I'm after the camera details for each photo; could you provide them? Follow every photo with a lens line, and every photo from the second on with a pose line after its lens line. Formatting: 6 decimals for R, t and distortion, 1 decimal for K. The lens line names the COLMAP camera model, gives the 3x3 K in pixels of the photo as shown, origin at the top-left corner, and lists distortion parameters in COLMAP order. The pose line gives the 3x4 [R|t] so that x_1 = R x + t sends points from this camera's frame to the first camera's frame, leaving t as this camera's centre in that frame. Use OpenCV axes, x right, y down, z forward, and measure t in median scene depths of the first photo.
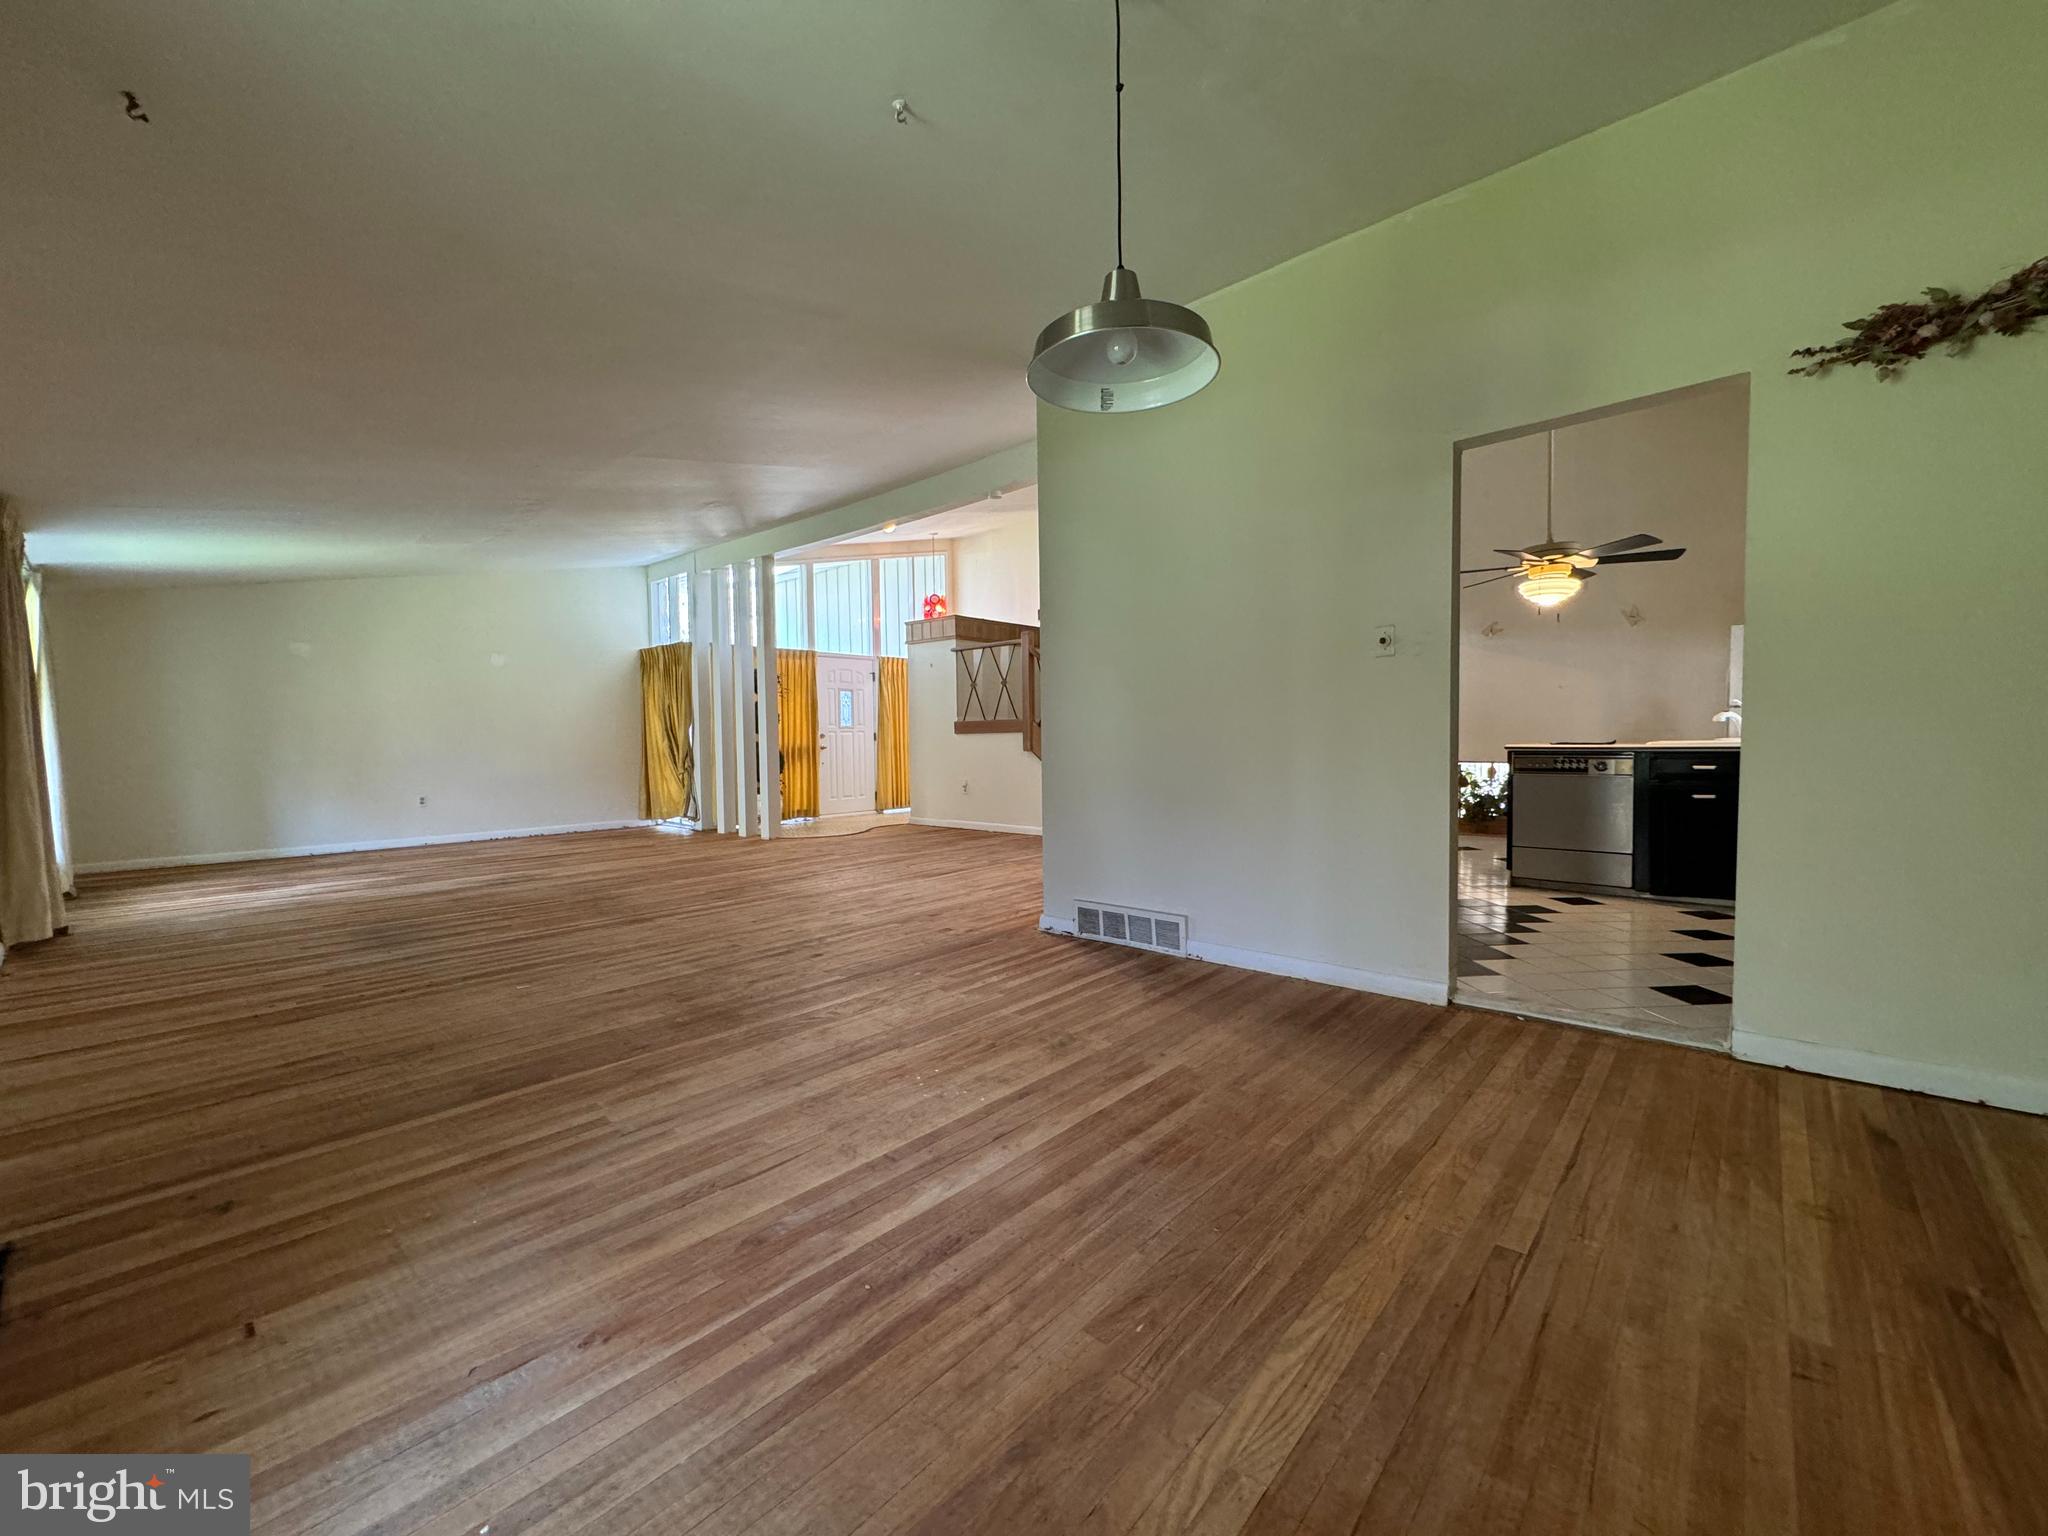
lens RADIAL K [[816.9, 0, 1021.9], [0, 816.9, 769.5], [0, 0, 1]] dist [-0.002754, 0.000440]
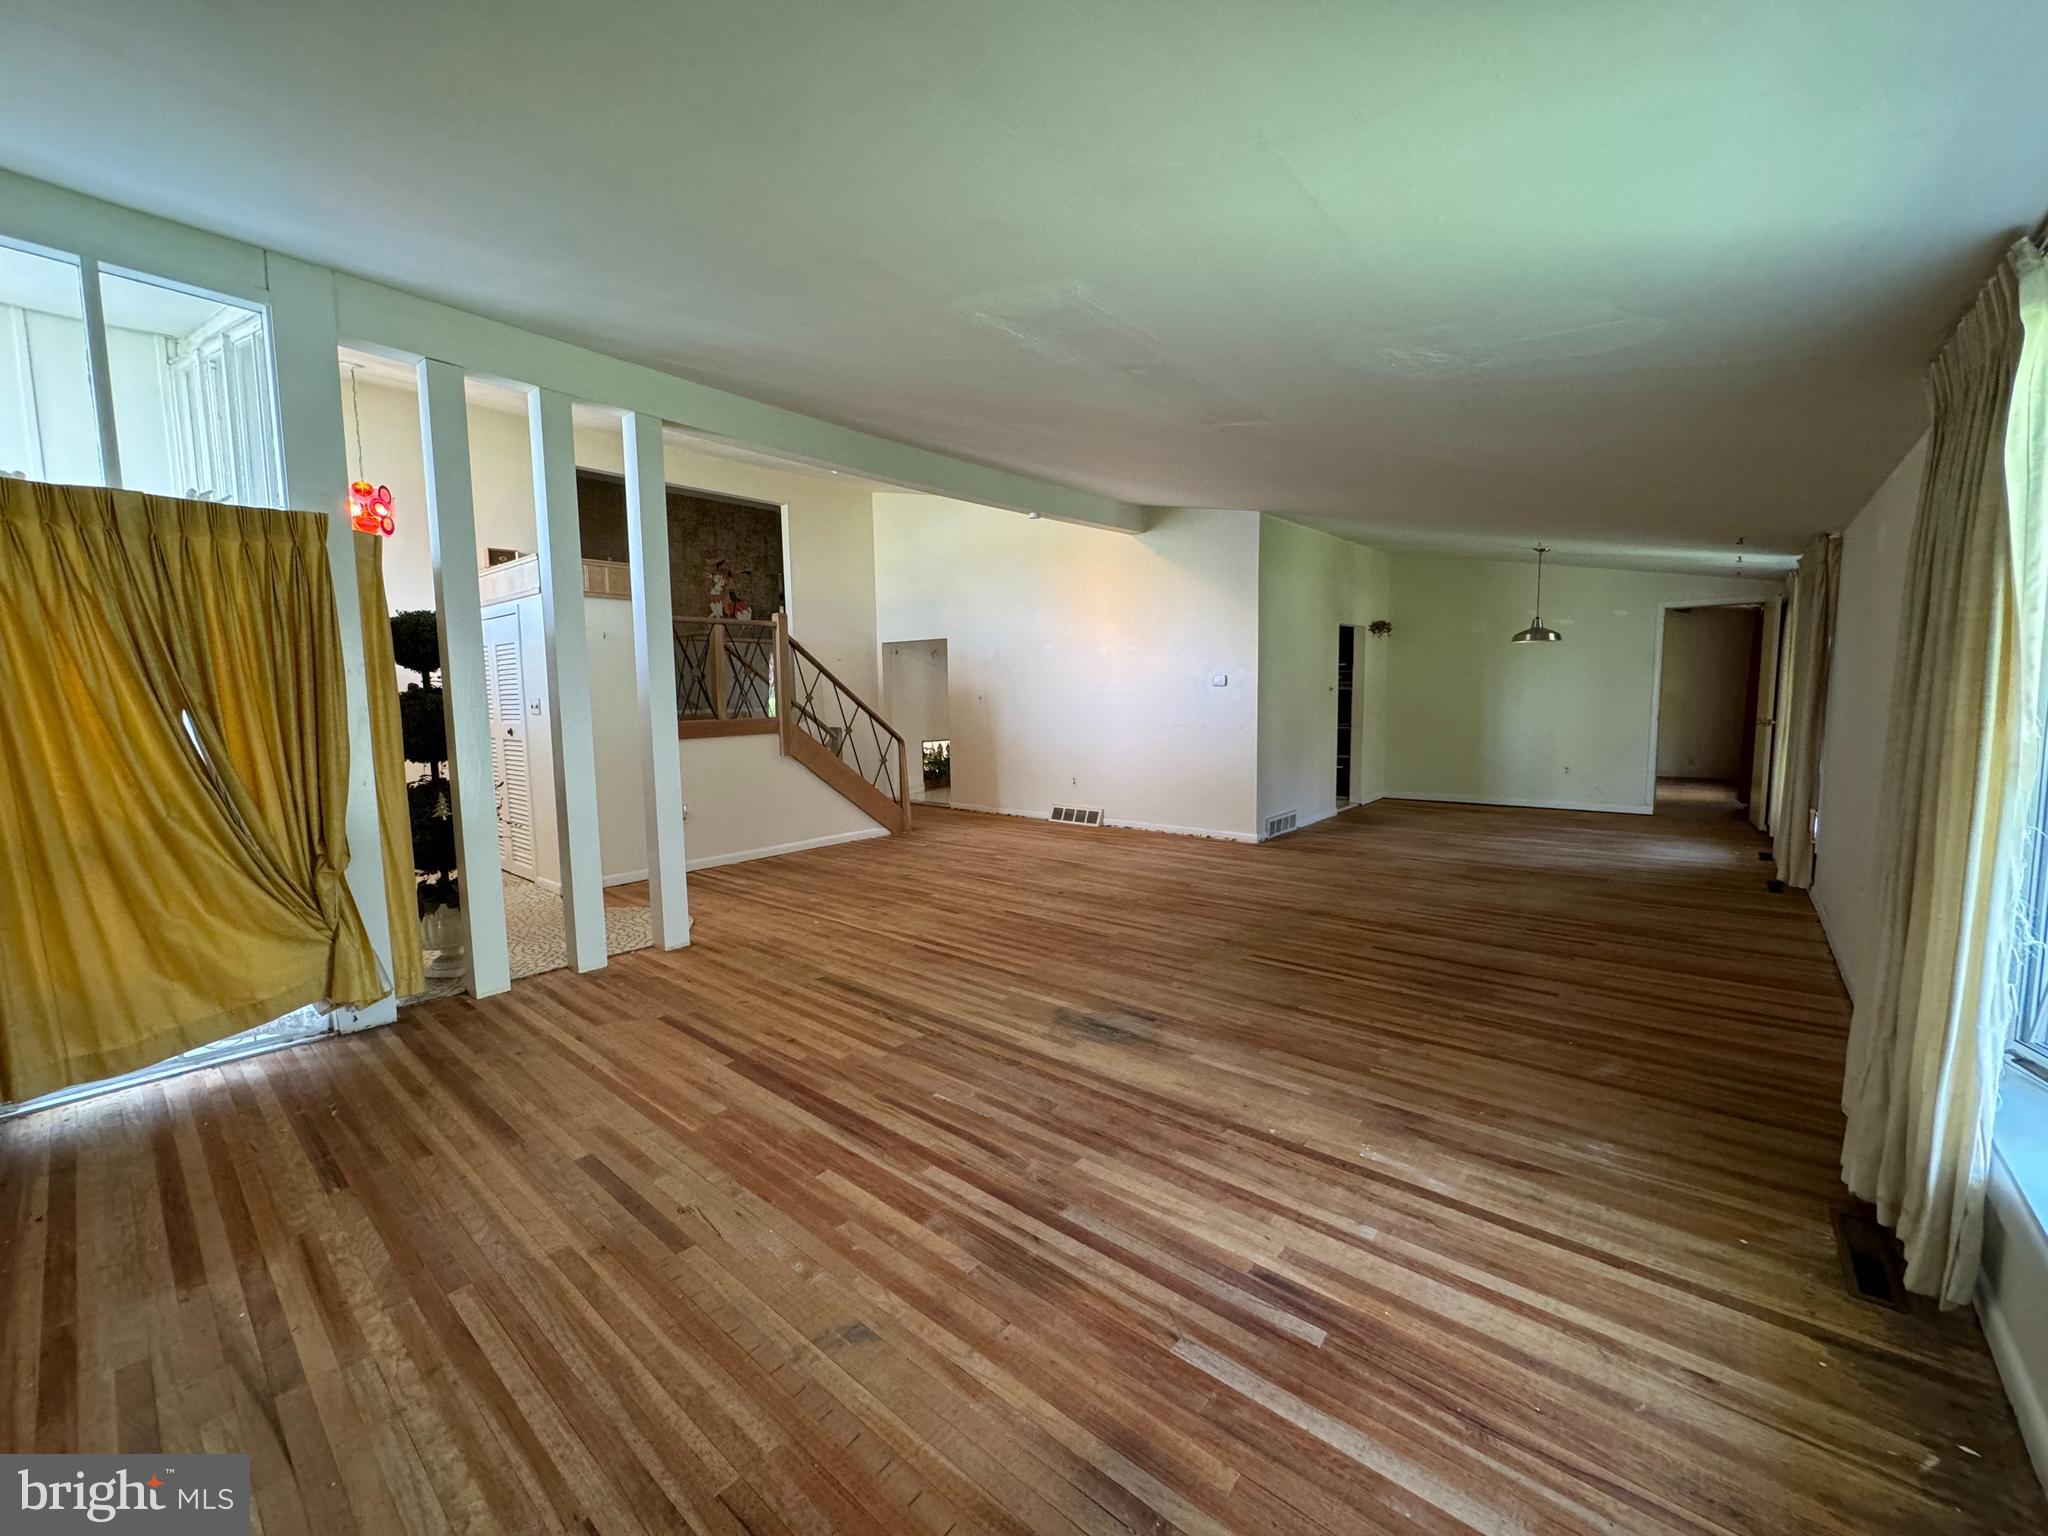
lens RADIAL K [[816.9, 0, 1021.9], [0, 816.9, 769.5], [0, 0, 1]] dist [-0.002754, 0.000440]
pose [[-0.016630, -0.081681, 0.996520, -2.112060], [0.057930, 0.994905, 0.082516, -0.159449], [-0.998182, 0.059101, -0.011814, 1.921565]]
